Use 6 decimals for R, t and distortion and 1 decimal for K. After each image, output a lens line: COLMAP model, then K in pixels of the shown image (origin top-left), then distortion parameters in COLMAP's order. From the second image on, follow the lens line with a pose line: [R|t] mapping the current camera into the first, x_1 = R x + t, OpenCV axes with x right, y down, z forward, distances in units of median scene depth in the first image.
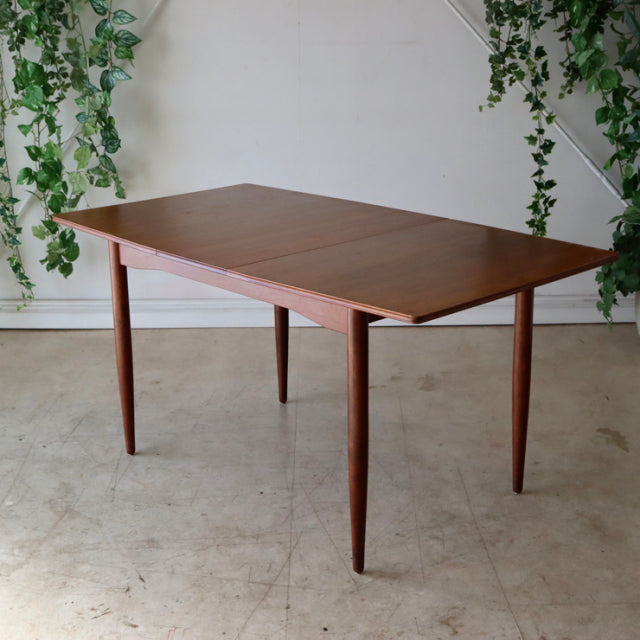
lens RADIAL K [[1096.1, 0, 319.7], [0, 1096.1, 322.7], [0, 0, 1]] dist [-0.024923, 0.000000]
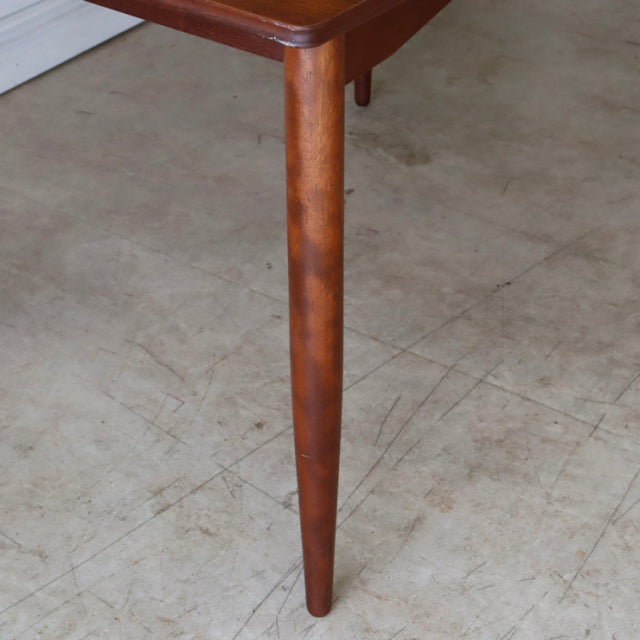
lens RADIAL K [[1389.3, 0, 323.7], [0, 1389.3, 318.8], [0, 0, 1]] dist [0.057022, 0.000000]
pose [[0.579385, -0.469764, 0.666059, -0.335494], [0.242512, 0.879544, 0.409378, -0.125638], [-0.778139, -0.075660, 0.623518, 0.629379]]
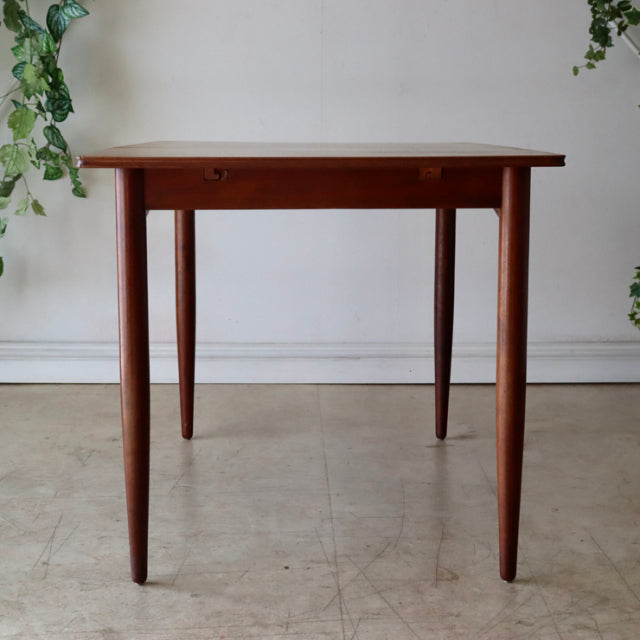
lens RADIAL K [[1288.7, 0, 320.2], [0, 1288.7, 321.5], [0, 0, 1]] dist [0.033424, 0.000000]
pose [[0.999724, 0.009238, 0.021613, -0.038981], [-0.006083, 0.989882, -0.141761, 0.092176], [-0.022704, 0.141590, 0.989665, 0.195480]]
